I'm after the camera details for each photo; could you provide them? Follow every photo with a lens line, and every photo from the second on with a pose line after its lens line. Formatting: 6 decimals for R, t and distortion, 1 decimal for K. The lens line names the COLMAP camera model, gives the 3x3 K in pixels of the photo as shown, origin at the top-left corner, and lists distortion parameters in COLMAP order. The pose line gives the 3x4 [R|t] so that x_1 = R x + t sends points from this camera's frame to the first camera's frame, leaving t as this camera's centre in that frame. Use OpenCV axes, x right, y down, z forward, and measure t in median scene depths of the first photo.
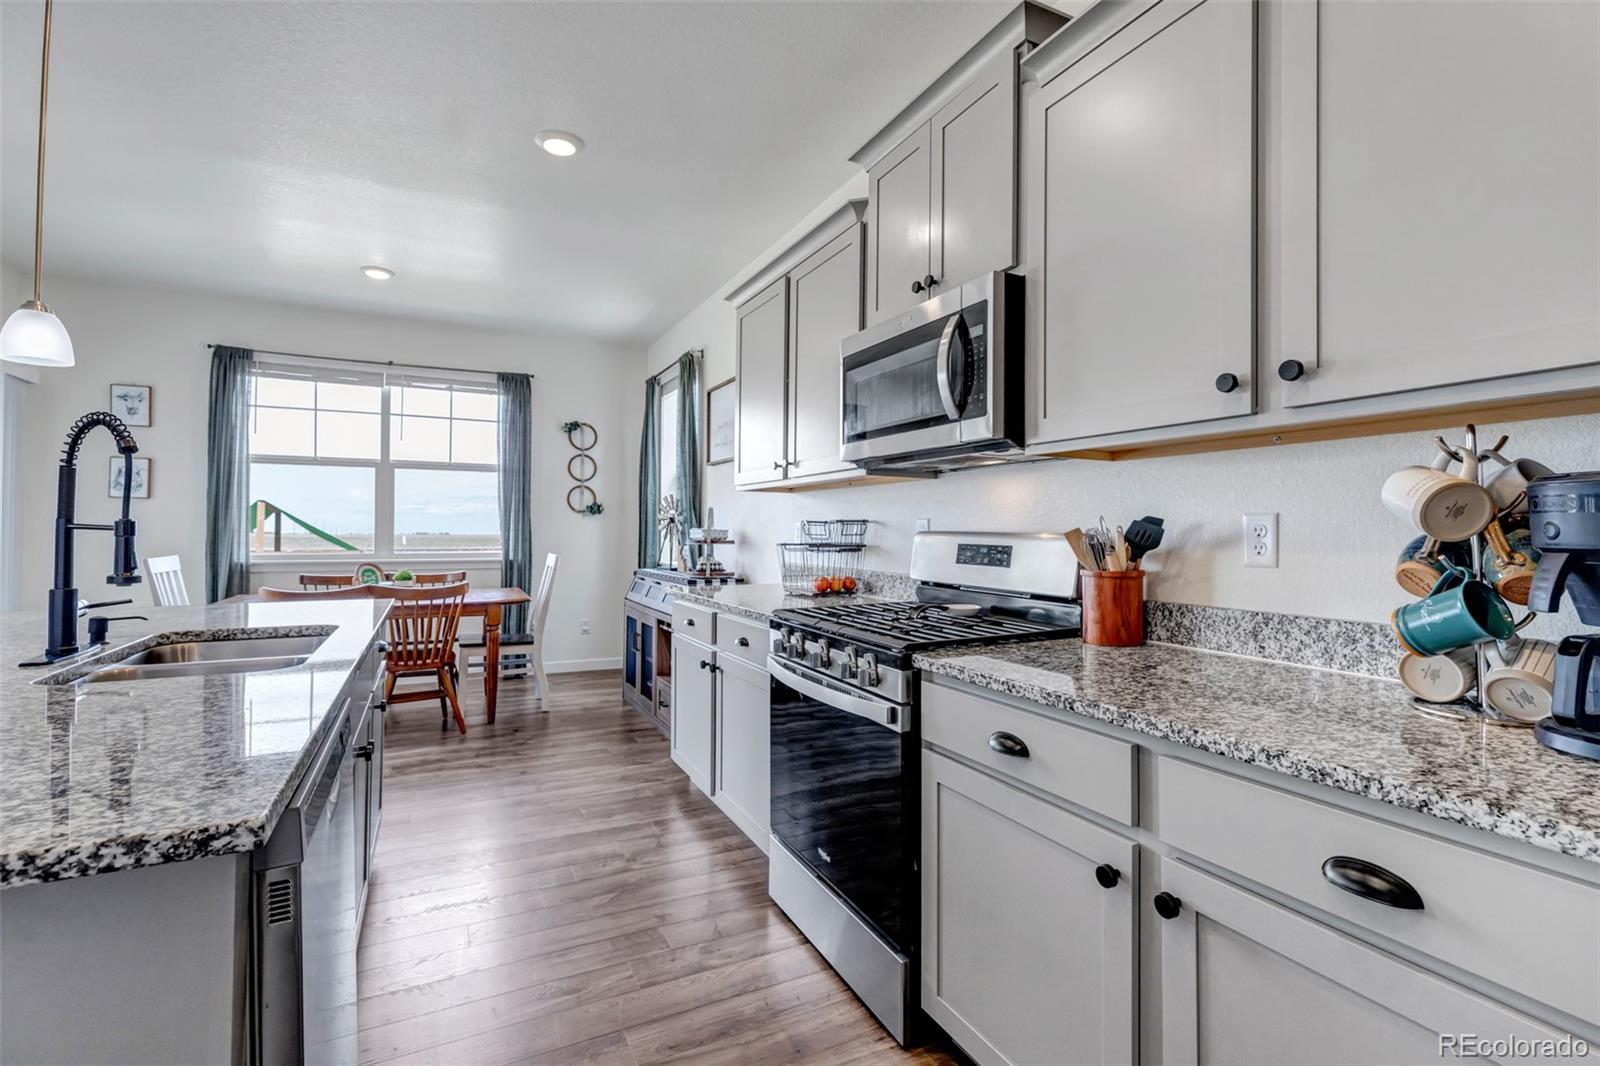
lens RADIAL K [[735.5, 0, 802.9], [0, 735.5, 517.8], [0, 0, 1]] dist [-0.000264, 0.000154]
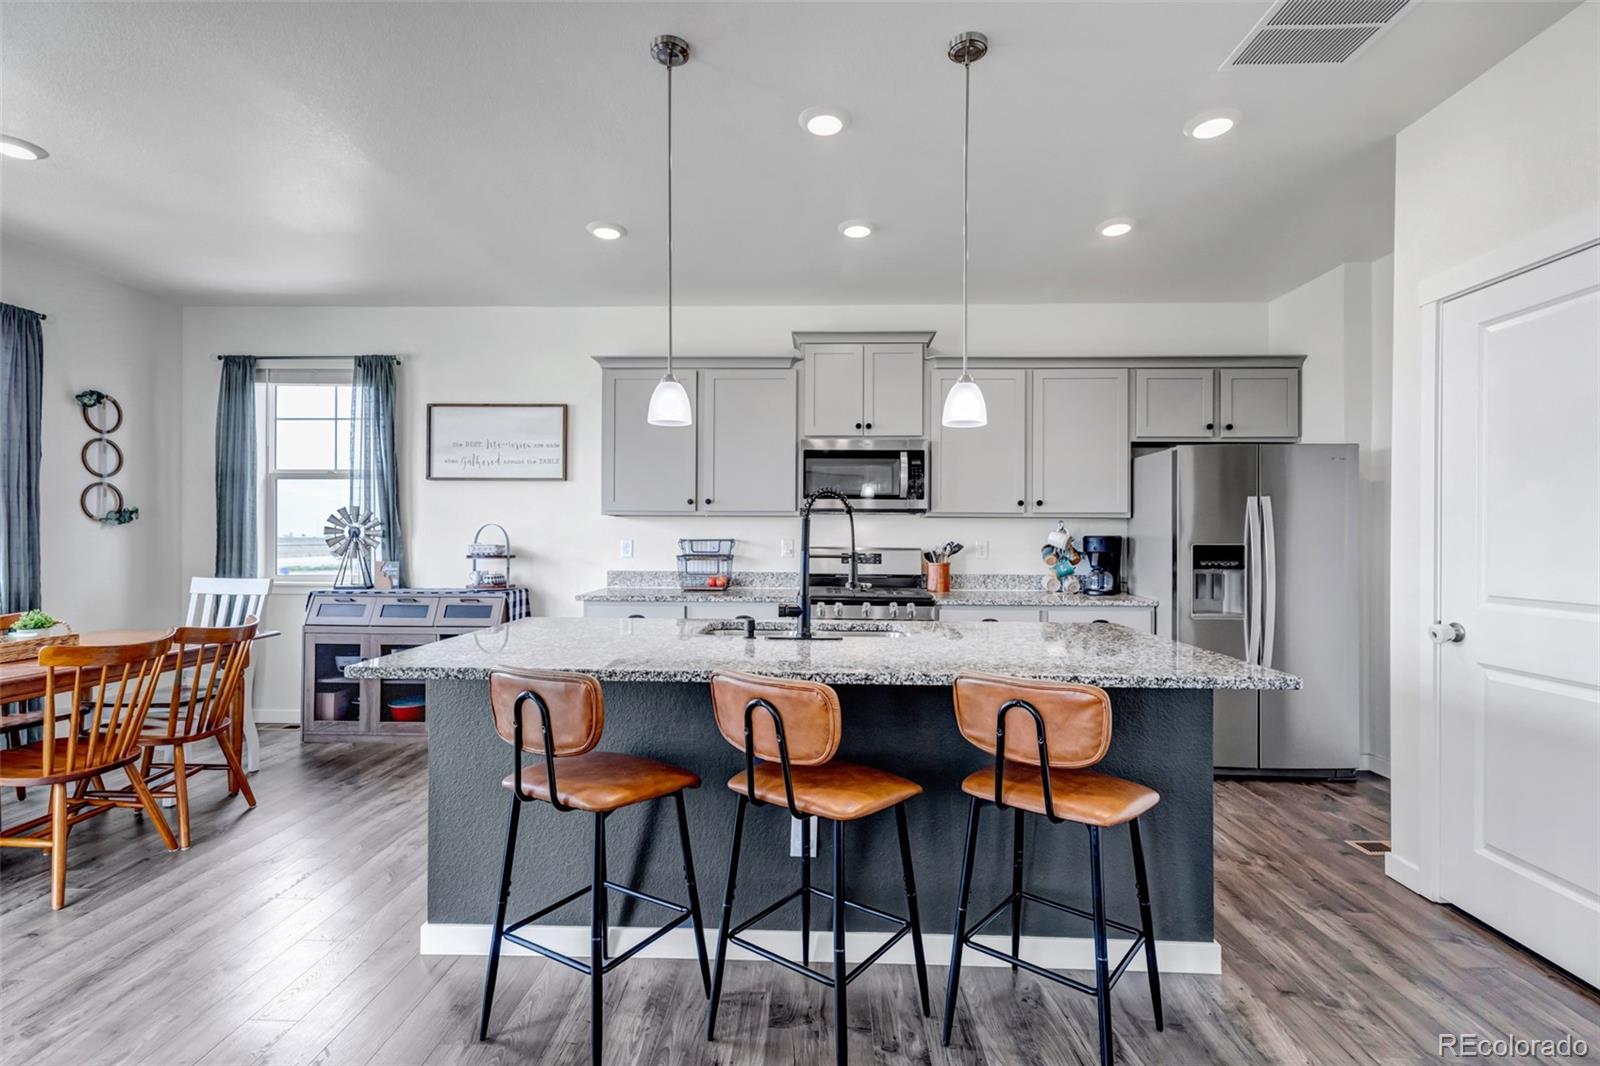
lens RADIAL K [[727.0, 0, 800.0], [0, 727.0, 533.0], [0, 0, 1]] dist [0.003074, 0.000182]
pose [[0.471412, 0.002666, 0.881909, -0.732958], [-0.017503, 0.999827, 0.006333, -0.014006], [-0.881740, -0.018422, 0.471377, 0.088611]]
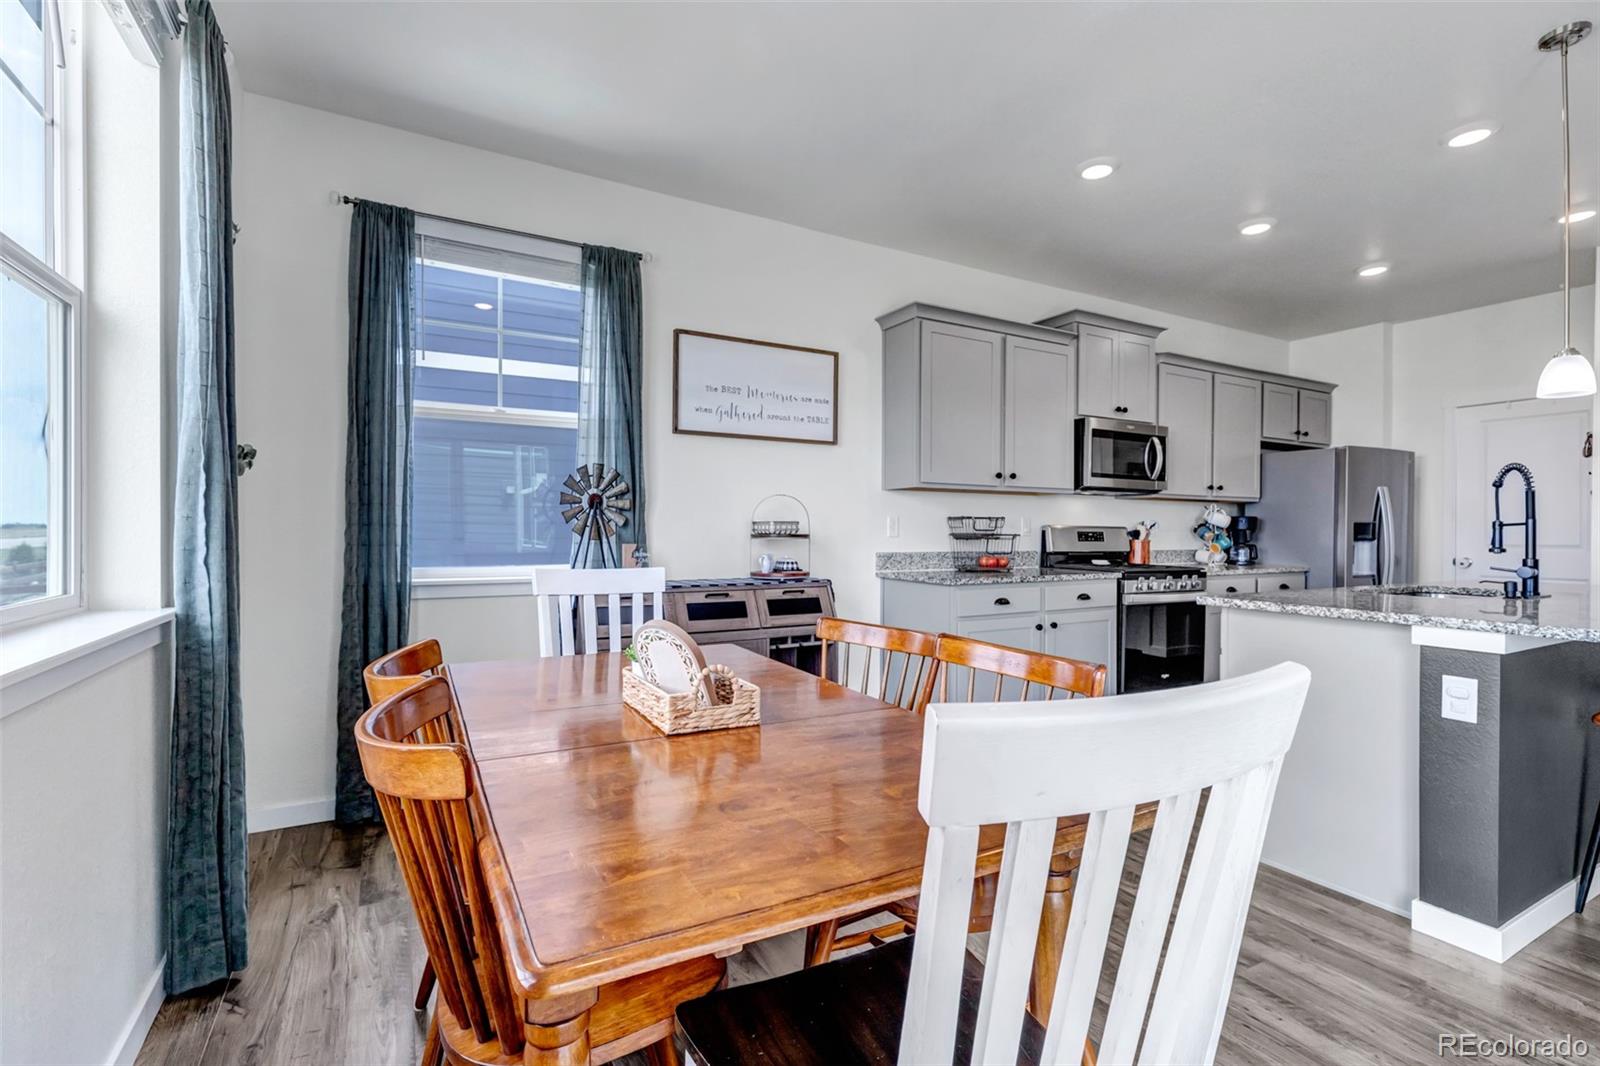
lens RADIAL K [[727.0, 0, 800.0], [0, 727.0, 533.0], [0, 0, 1]] dist [0.003074, 0.000182]
pose [[-0.041640, -0.008938, 0.999093, -0.826595], [-0.022567, 0.999713, 0.008003, 0.018918], [-0.998878, -0.022214, -0.041830, 0.873407]]
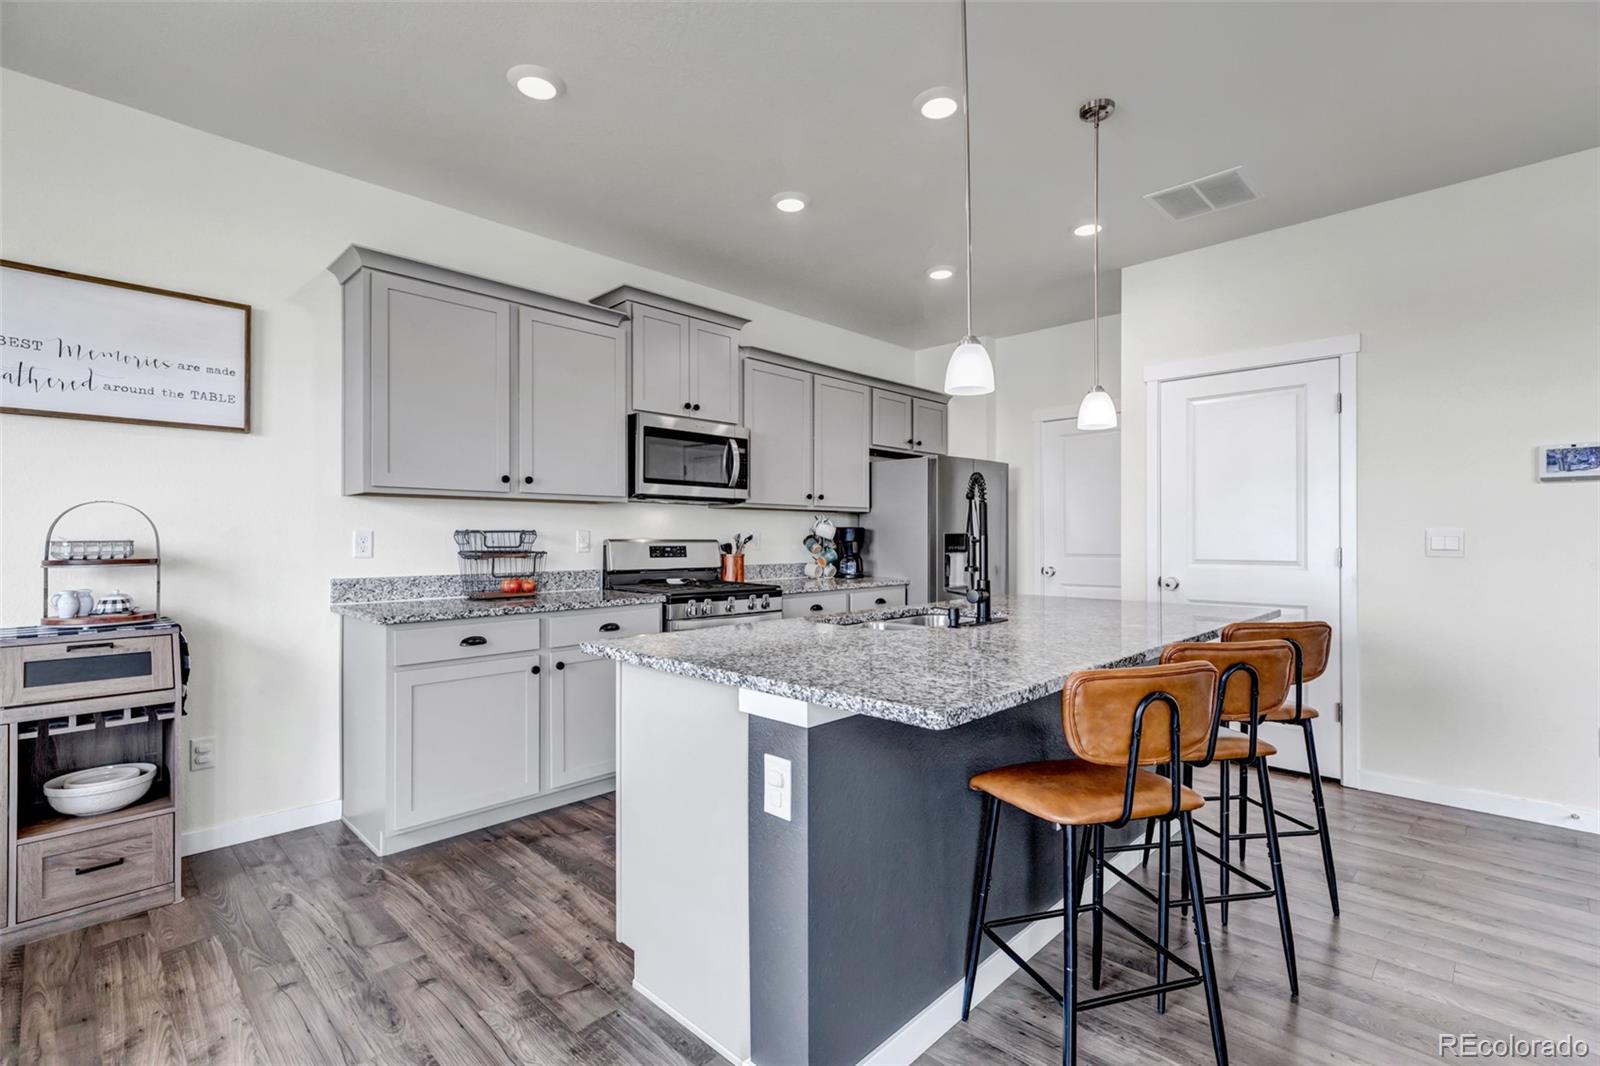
lens RADIAL K [[727.0, 0, 800.0], [0, 727.0, 533.0], [0, 0, 1]] dist [0.003074, 0.000182]
pose [[-0.327649, 0.000991, 0.944799, -0.722553], [-0.015978, 0.999851, -0.006590, 0.004411], [-0.944665, -0.017255, -0.327584, 0.582176]]
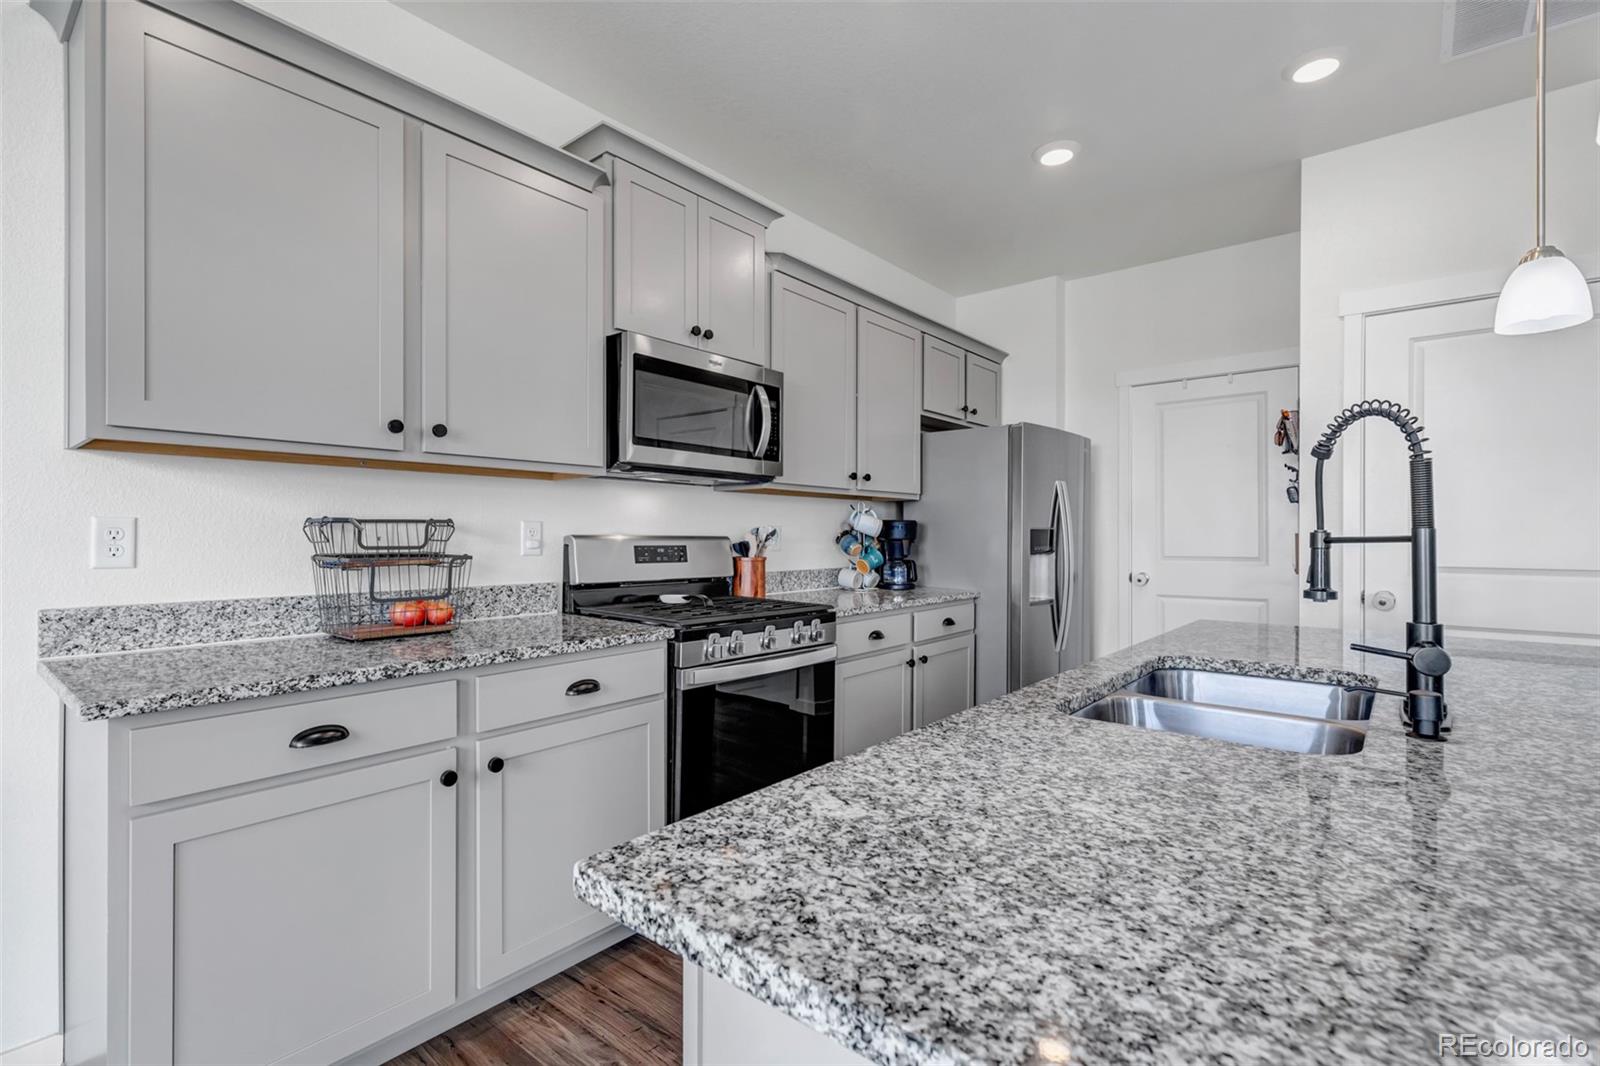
lens RADIAL K [[736.6, 0, 800.0], [0, 736.6, 533.0], [0, 0, 1]] dist [0.003004, 0.000437]
pose [[-0.403153, -0.003928, 0.915124, -0.442177], [-0.019411, 0.999803, -0.004260, 0.007023], [-0.914927, -0.019481, -0.403150, 0.581245]]
